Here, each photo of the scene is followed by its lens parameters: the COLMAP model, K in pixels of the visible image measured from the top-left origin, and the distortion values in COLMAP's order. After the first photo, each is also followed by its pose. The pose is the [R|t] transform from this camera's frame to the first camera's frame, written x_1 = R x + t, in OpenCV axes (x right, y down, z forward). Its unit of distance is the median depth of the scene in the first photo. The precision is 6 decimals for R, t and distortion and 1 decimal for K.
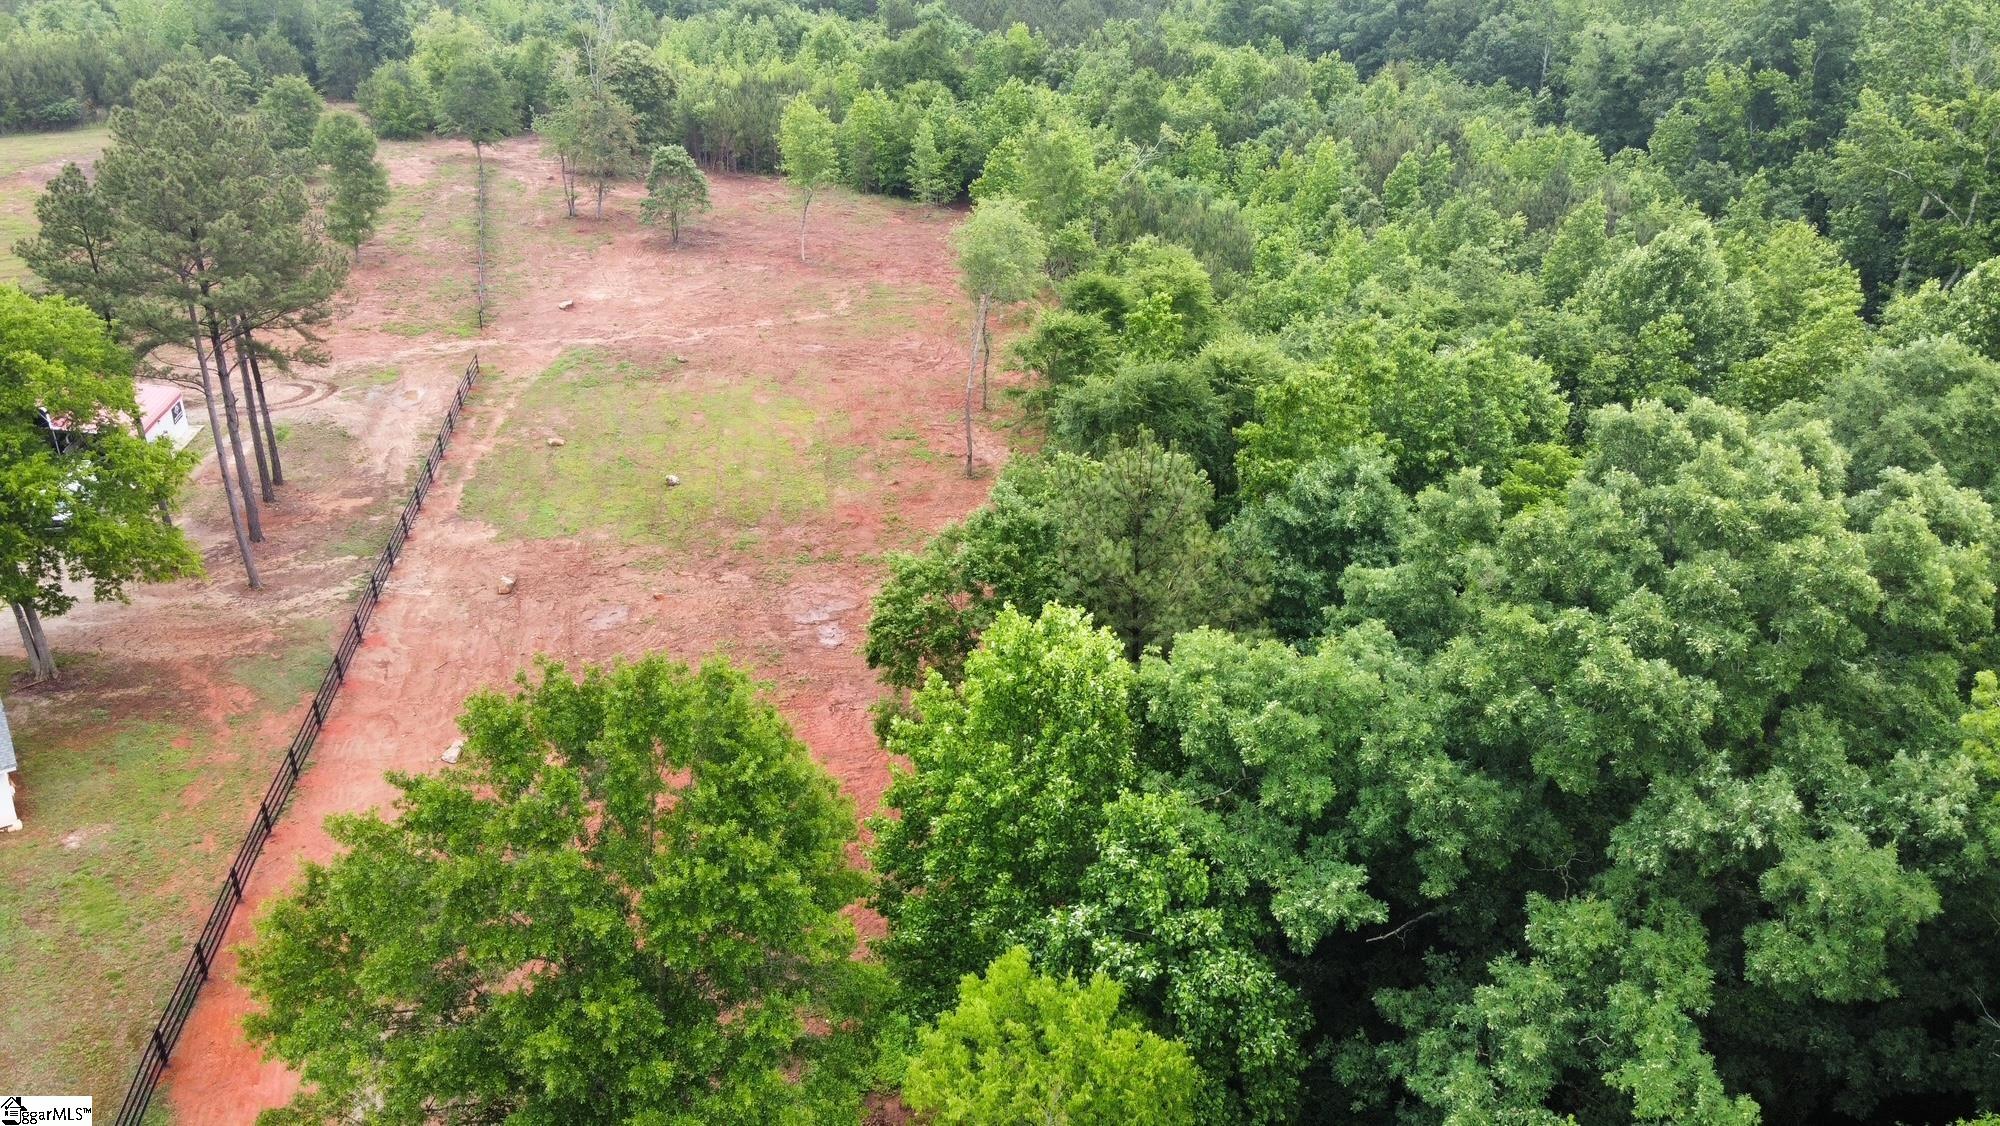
lens RADIAL K [[1547.6, 0, 1000.0], [0, 1547.6, 563.0], [0, 0, 1]] dist [-0.002628, 0.028880]
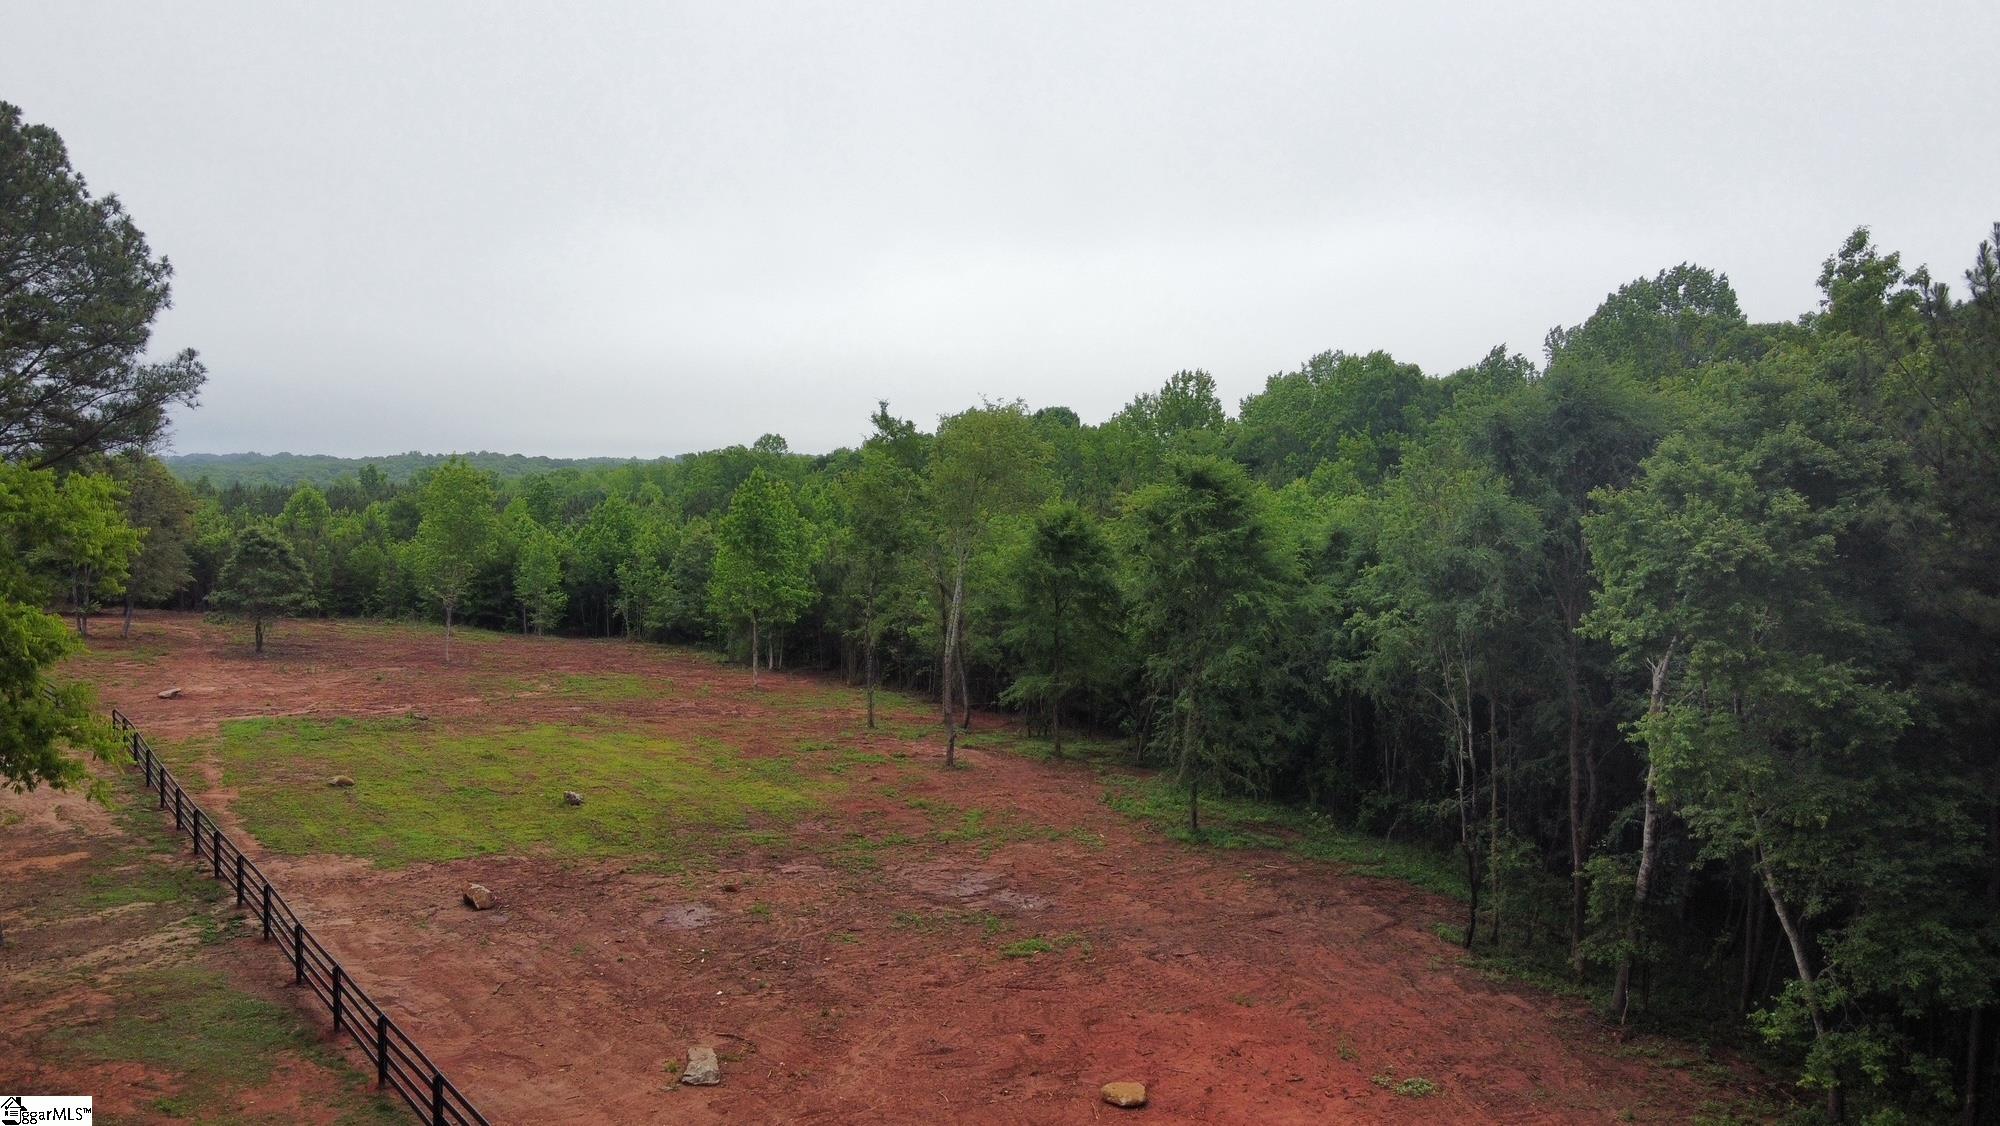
lens RADIAL K [[1547.6, 0, 1000.0], [0, 1547.6, 563.0], [0, 0, 1]] dist [-0.002628, 0.028880]
pose [[0.900410, -0.025946, 0.434267, -0.200120], [0.184857, 0.926439, -0.327931, 0.063807], [-0.393814, 0.375549, 0.838972, 0.196254]]
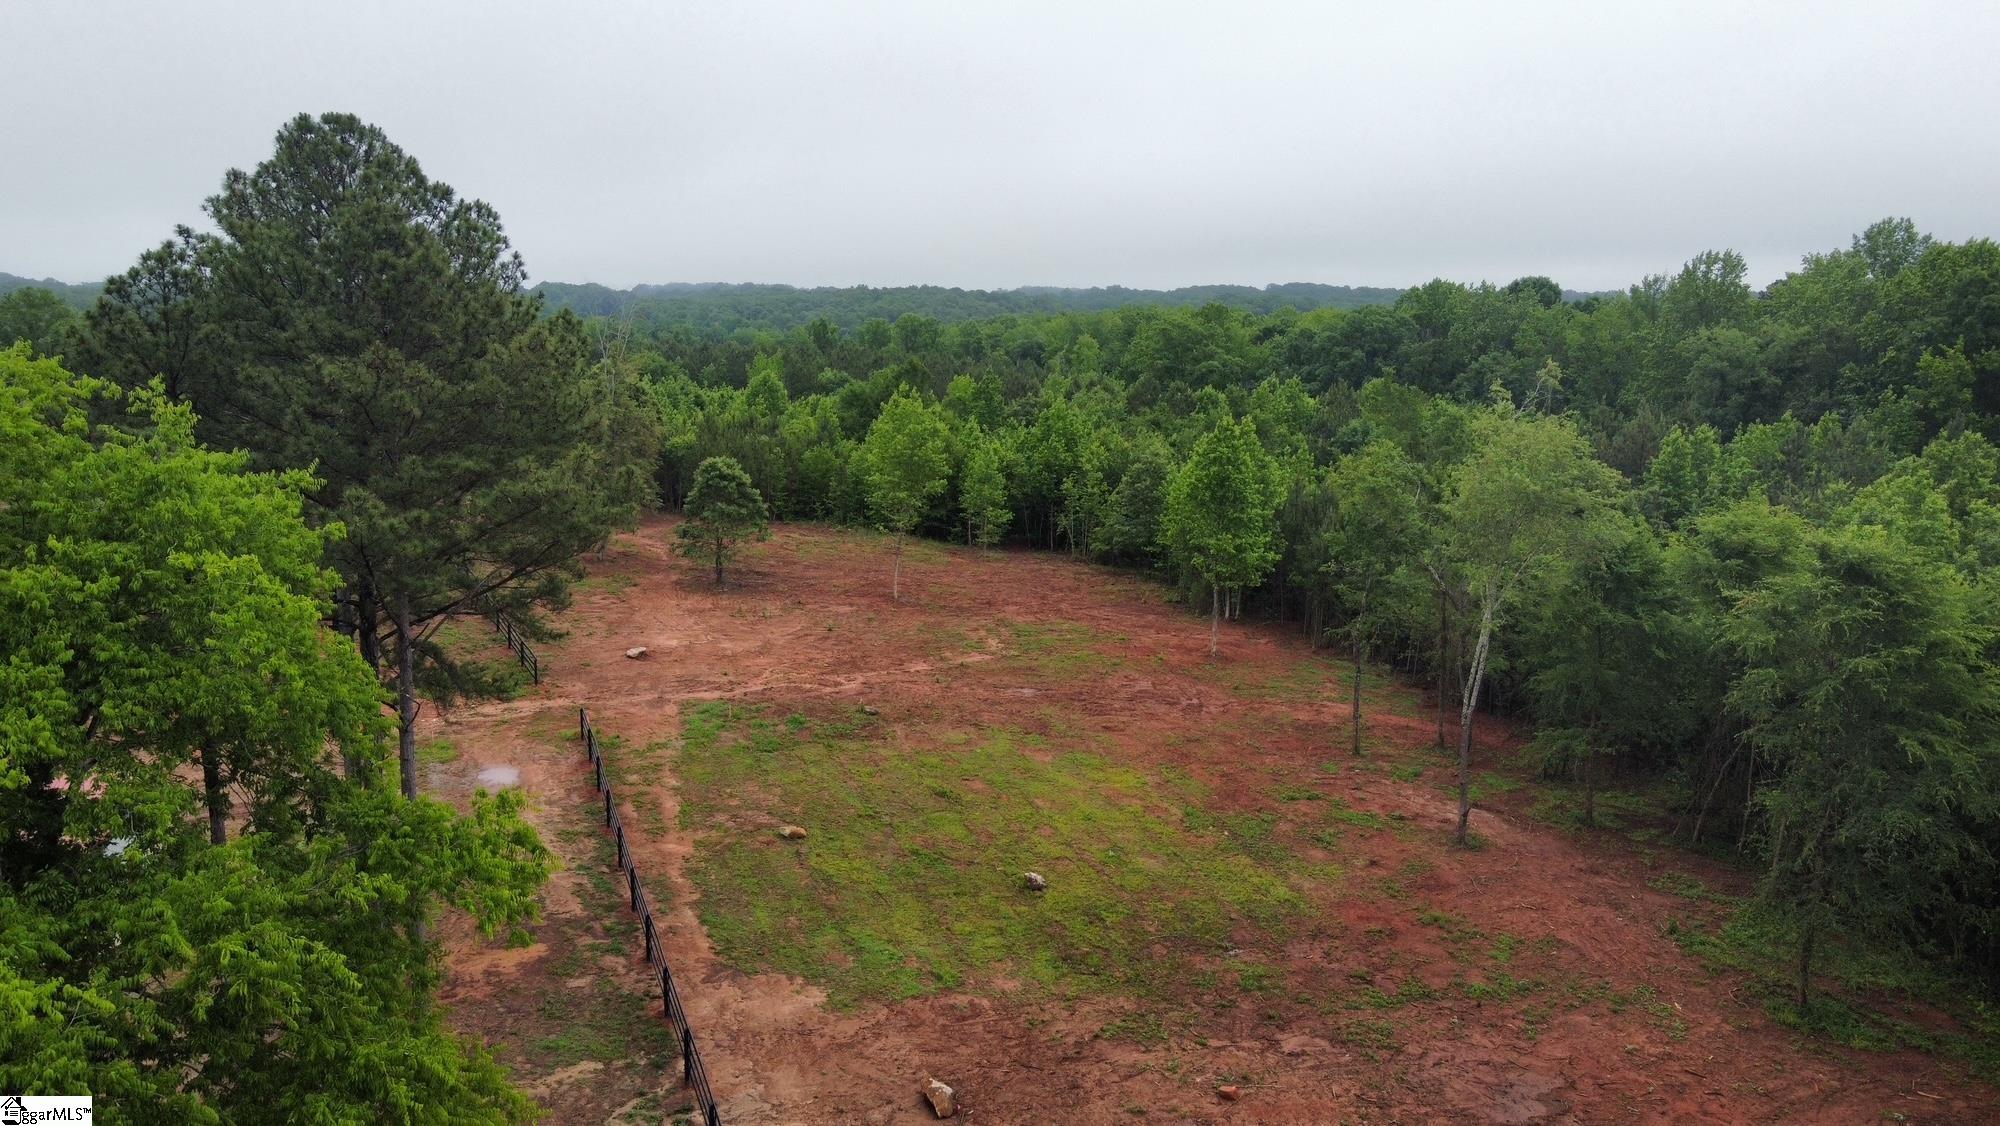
lens RADIAL K [[1547.6, 0, 1000.0], [0, 1547.6, 563.0], [0, 0, 1]] dist [-0.002628, 0.028880]
pose [[0.984372, -0.027962, 0.173869, -0.194943], [0.072625, 0.963903, -0.256158, -0.011794], [-0.160430, 0.264782, 0.950869, 0.241750]]
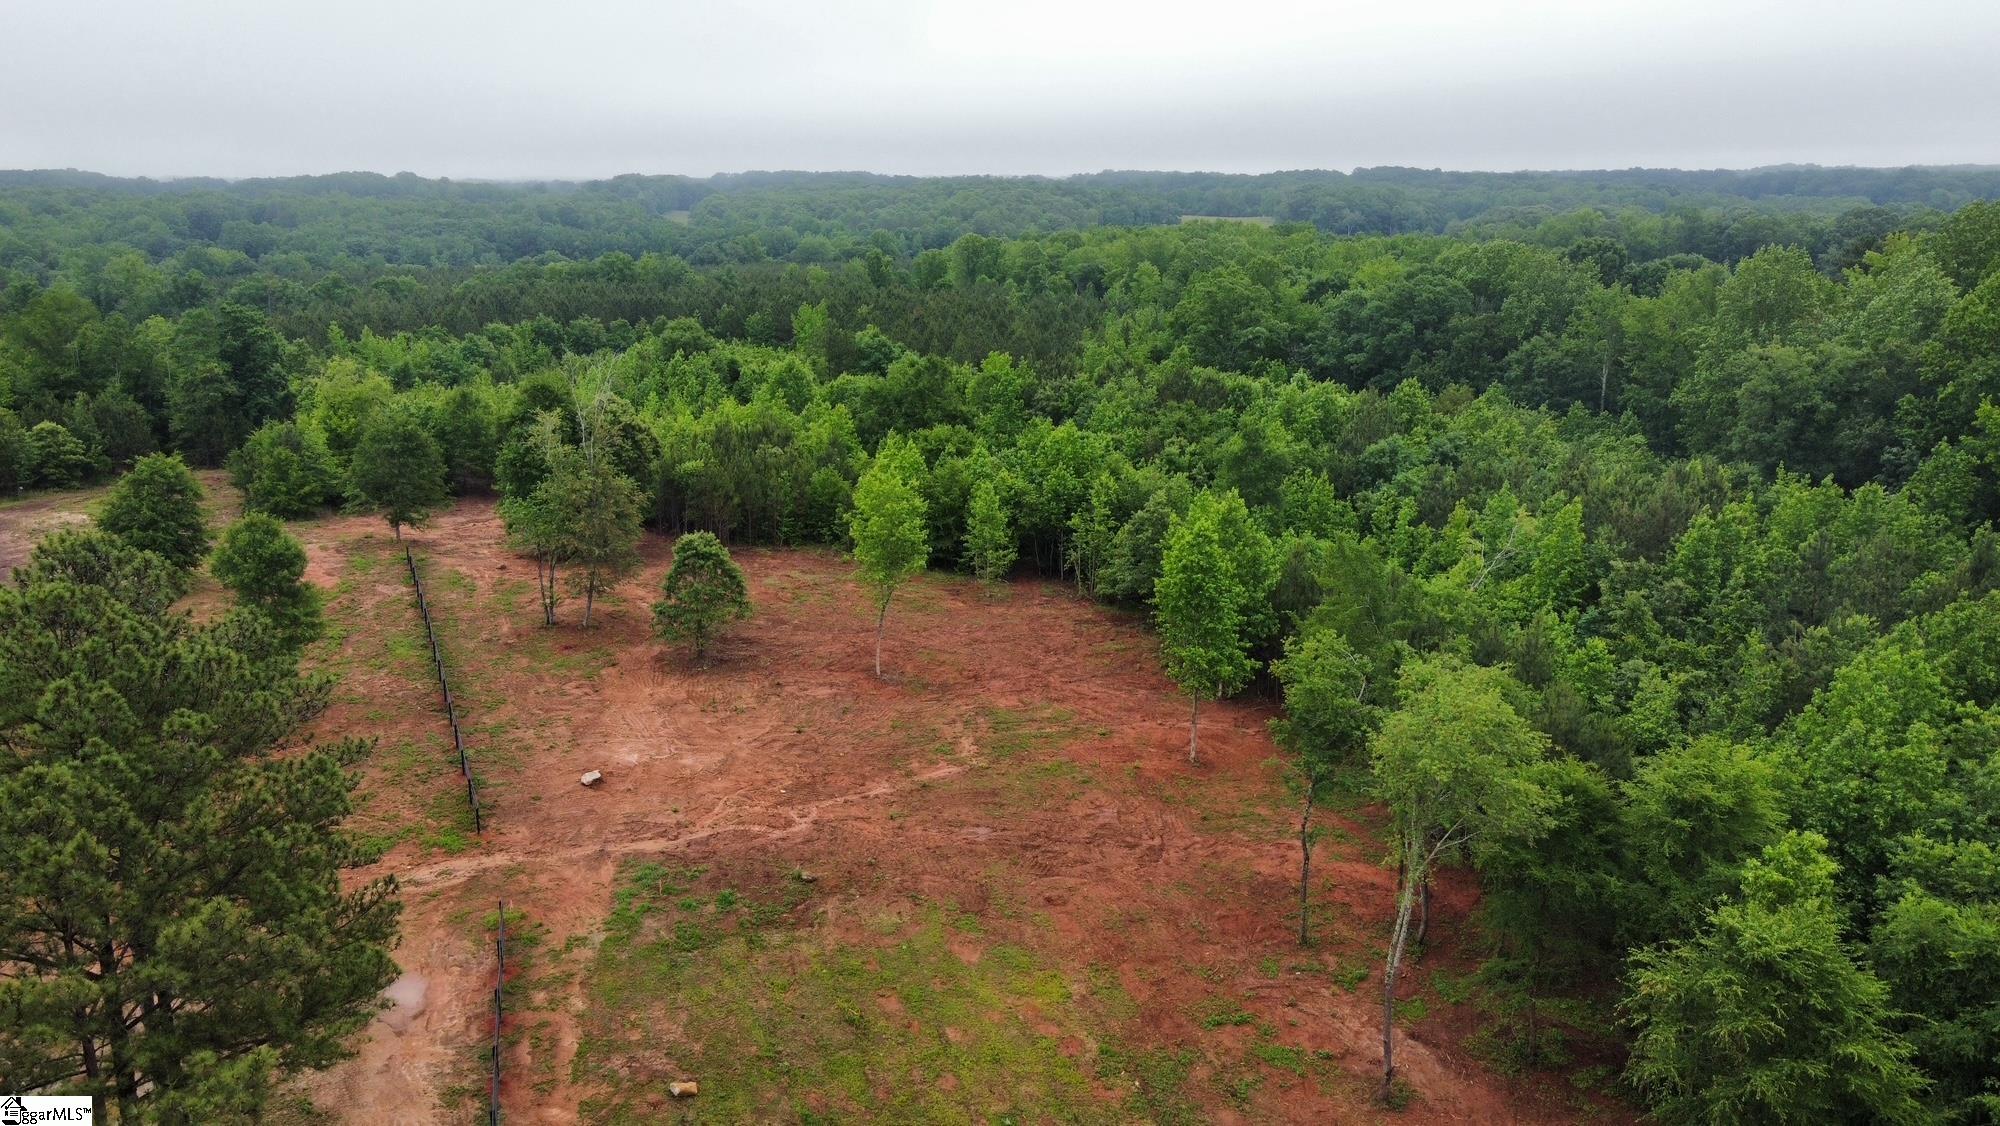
lens RADIAL K [[1547.6, 0, 1000.0], [0, 1547.6, 563.0], [0, 0, 1]] dist [-0.002628, 0.028880]
pose [[0.992348, -0.040131, 0.116770, -0.143778], [0.061440, 0.980804, -0.185063, -0.099535], [-0.107102, 0.190821, 0.975765, 0.235632]]
